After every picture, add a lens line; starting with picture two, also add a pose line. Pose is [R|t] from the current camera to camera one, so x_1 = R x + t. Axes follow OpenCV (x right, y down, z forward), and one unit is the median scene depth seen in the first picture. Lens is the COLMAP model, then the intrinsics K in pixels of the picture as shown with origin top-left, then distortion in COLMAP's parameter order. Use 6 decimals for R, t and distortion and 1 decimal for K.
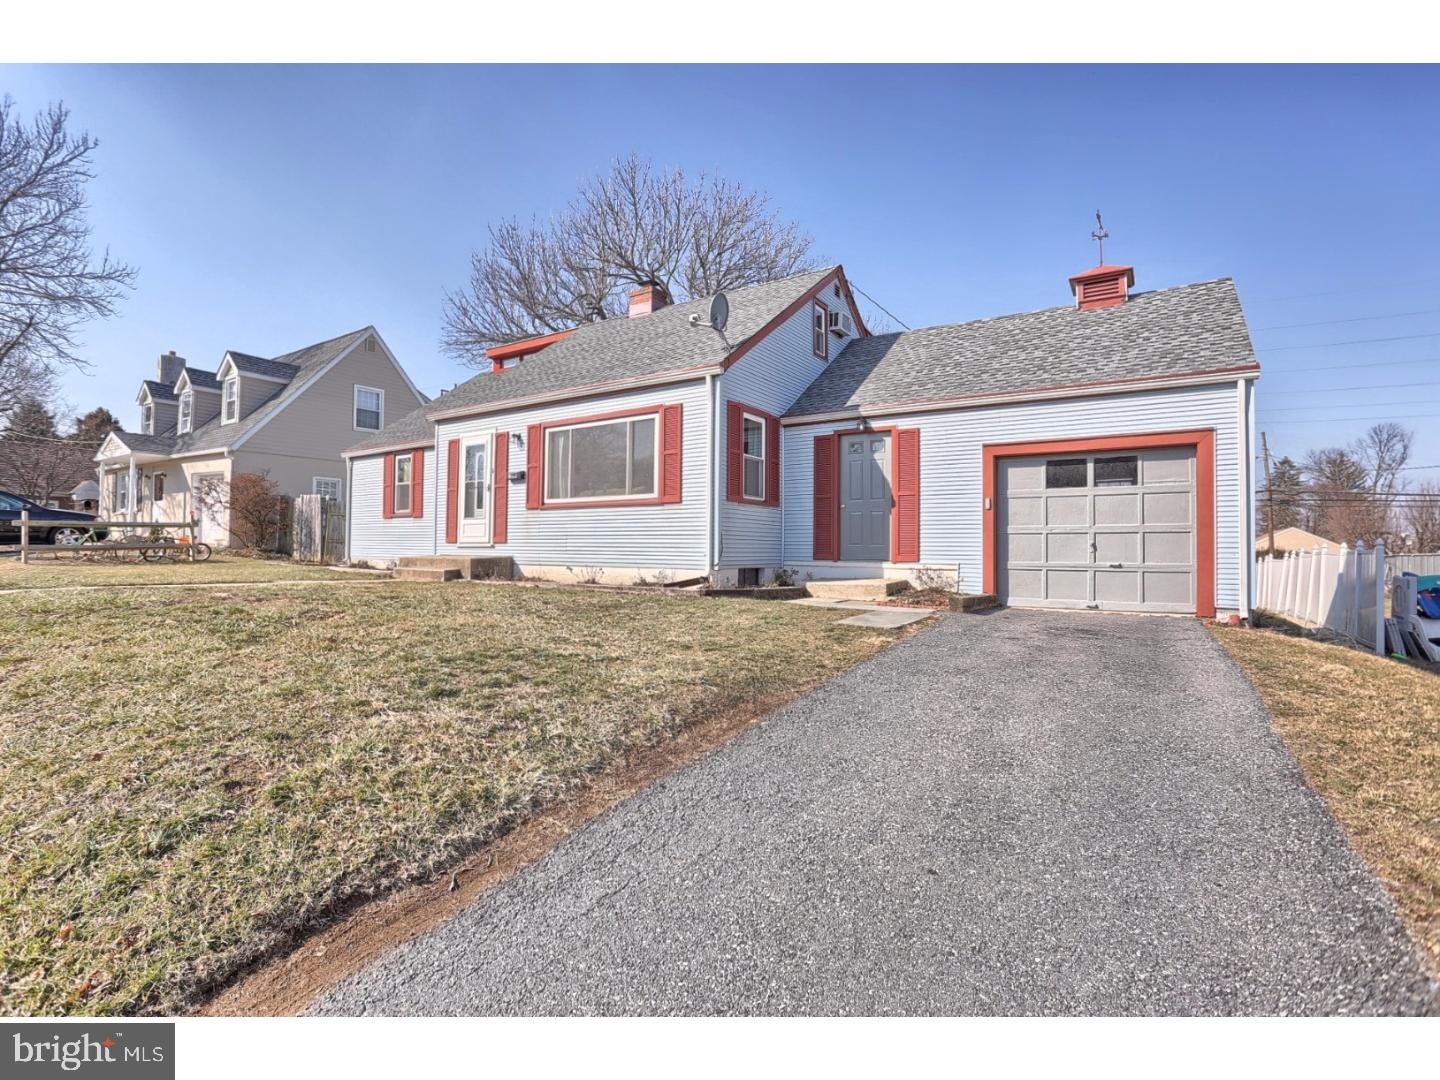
lens RADIAL K [[702.1, 0, 703.5], [0, 702.1, 532.3], [0, 0, 1]] dist [-0.073609, 0.029320]
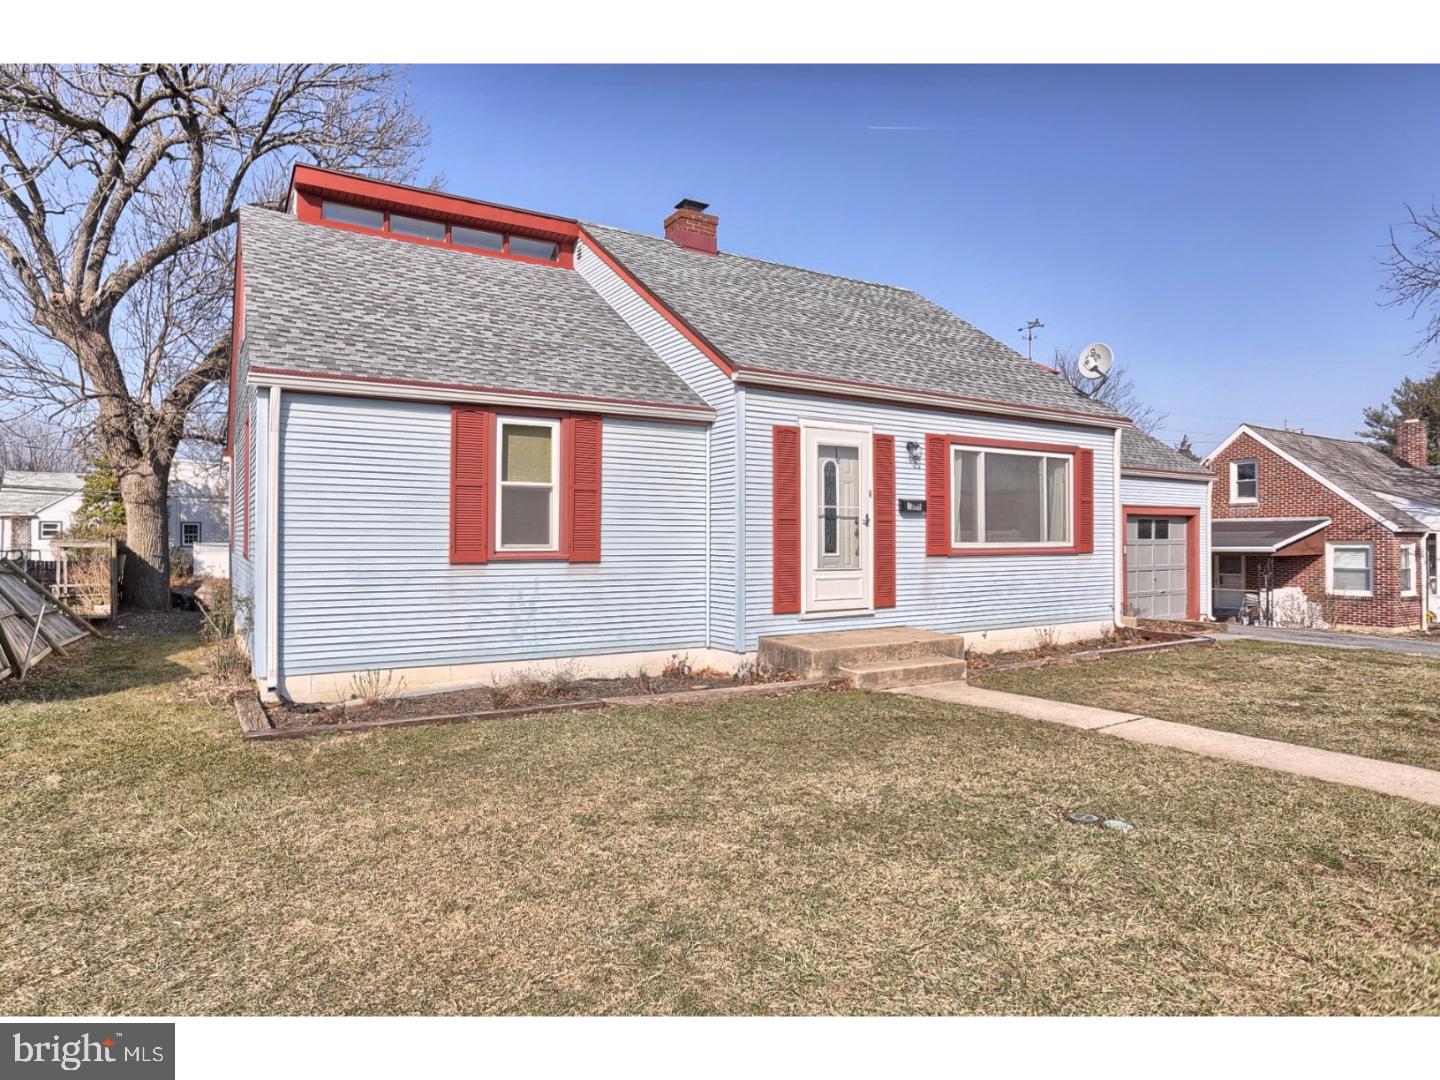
lens RADIAL K [[841.1, 0, 720.0], [0, 841.1, 540.0], [0, 0, 1]] dist [-0.052080, 0.000109]
pose [[0.403325, -0.010750, 0.914994, -1.141331], [-0.020632, 0.999570, 0.020839, -0.064639], [-0.914824, -0.027283, 0.402930, 0.892842]]
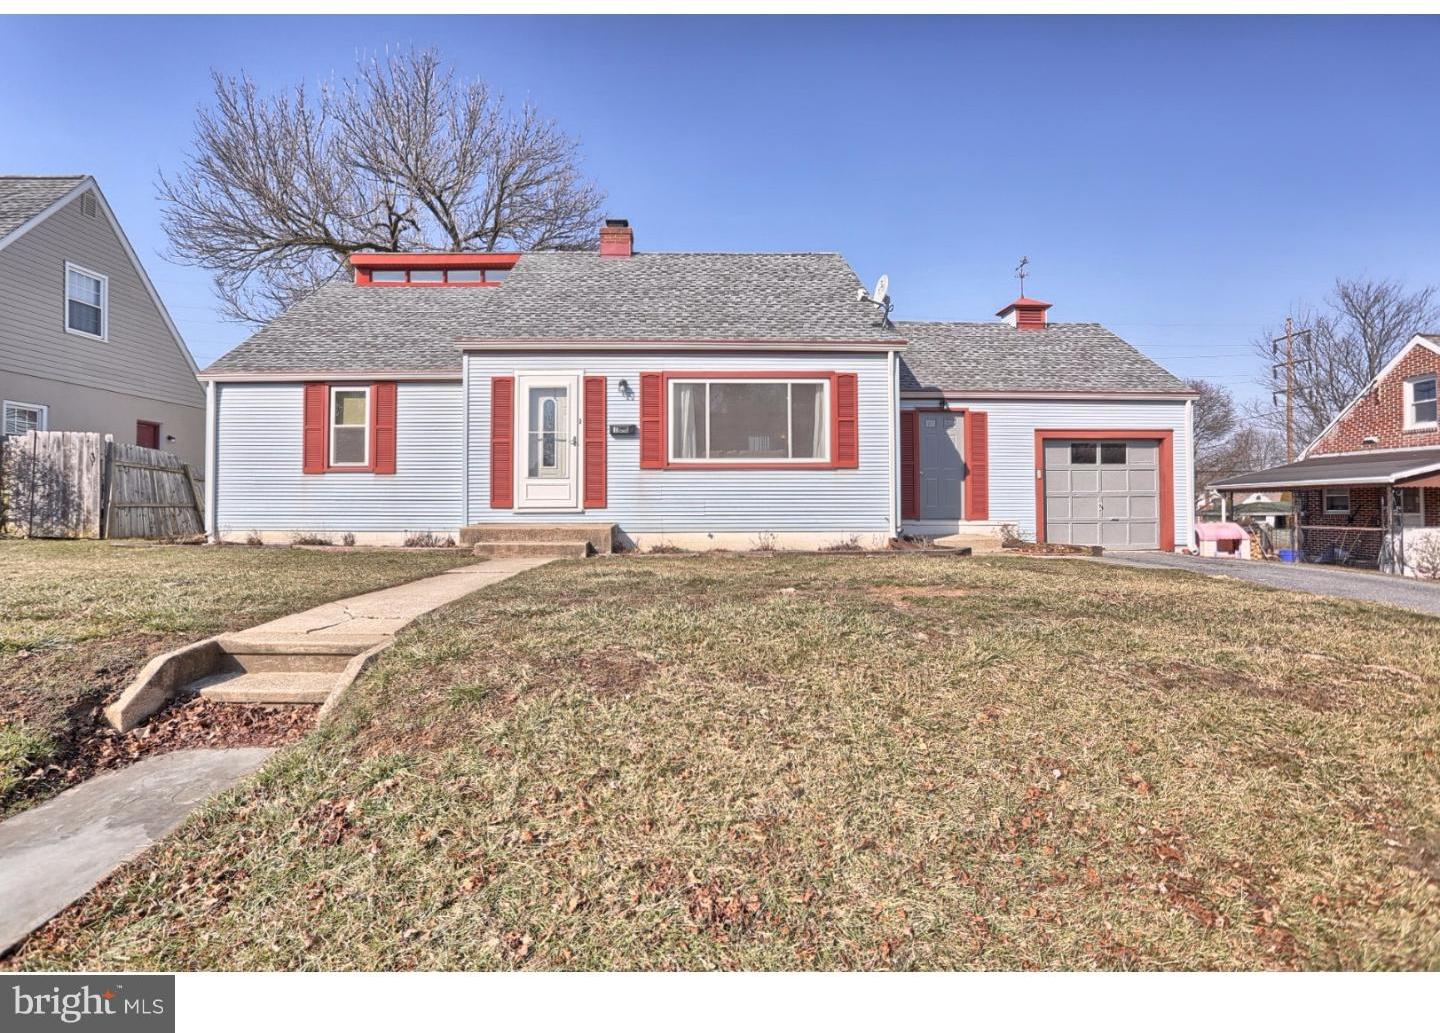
lens RADIAL K [[700.3, 0, 703.4], [0, 700.3, 492.0], [0, 0, 1]] dist [-0.077288, 0.030385]
pose [[0.811234, -0.000986, 0.584721, -0.730670], [-0.005564, 0.999940, 0.009406, -0.013569], [-0.584696, -0.010884, 0.811180, 0.259313]]
